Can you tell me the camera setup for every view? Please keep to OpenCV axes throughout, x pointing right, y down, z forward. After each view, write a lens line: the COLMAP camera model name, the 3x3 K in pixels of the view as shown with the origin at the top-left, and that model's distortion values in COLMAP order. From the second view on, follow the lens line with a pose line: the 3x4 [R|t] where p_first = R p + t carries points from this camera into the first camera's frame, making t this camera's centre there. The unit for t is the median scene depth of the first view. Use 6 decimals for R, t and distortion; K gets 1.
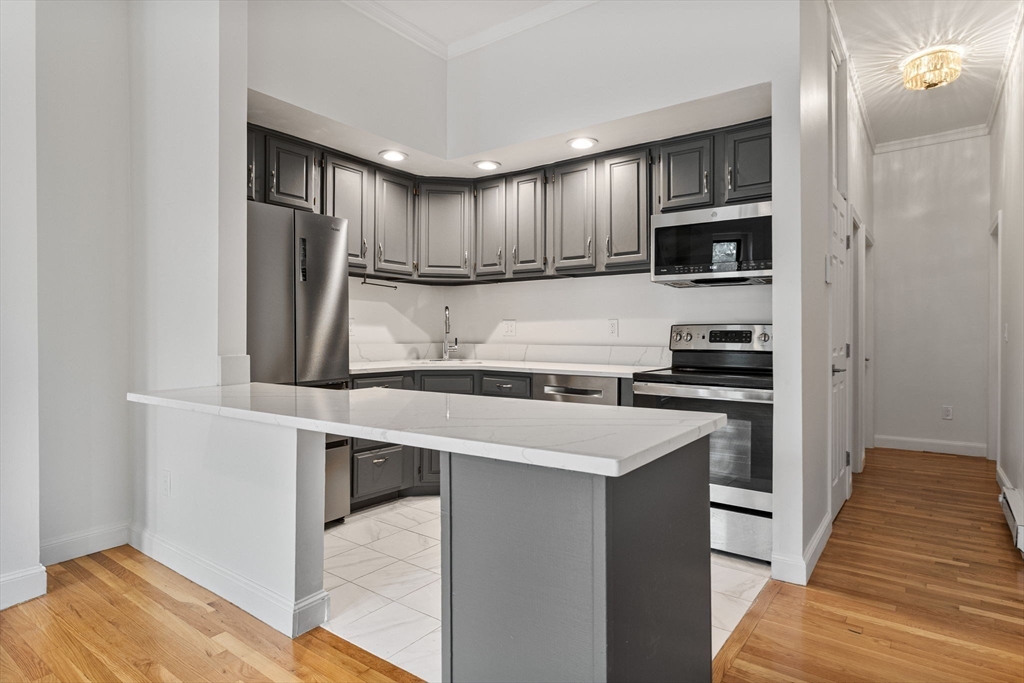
lens RADIAL K [[560.6, 0, 514.7], [0, 560.6, 337.6], [0, 0, 1]] dist [0.011628, -0.003432]
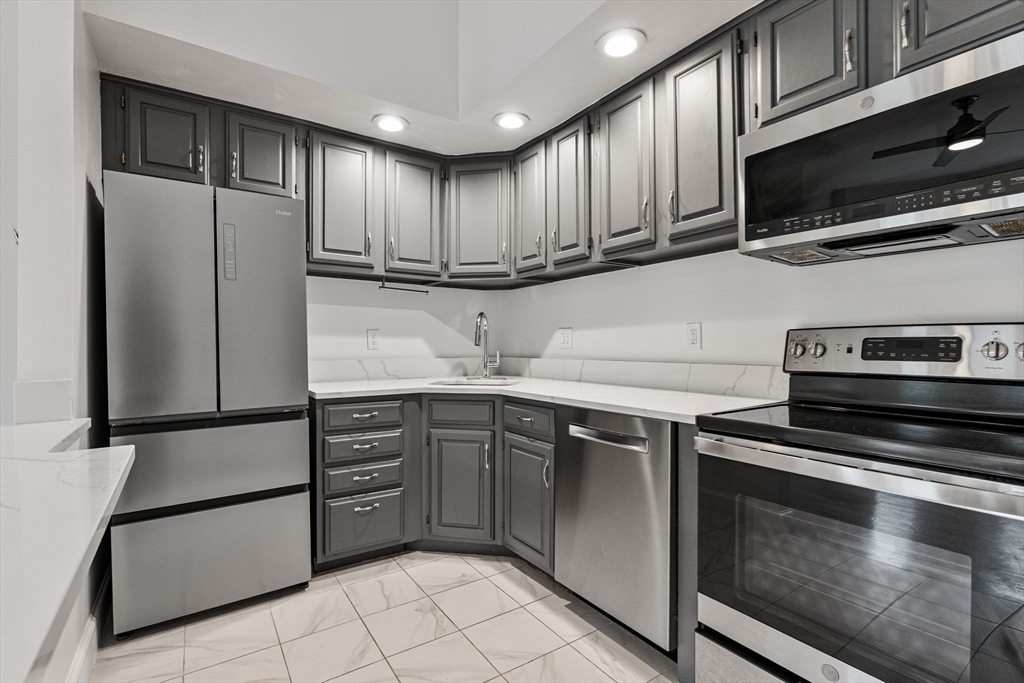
lens RADIAL K [[471.4, 0, 508.7], [0, 471.4, 348.5], [0, 0, 1]] dist [-0.003737, 0.000417]
pose [[0.943661, -0.004871, -0.330878, 0.181020], [0.004778, 0.999988, -0.001093, -0.003493], [0.330879, -0.000550, 0.943673, 0.473135]]
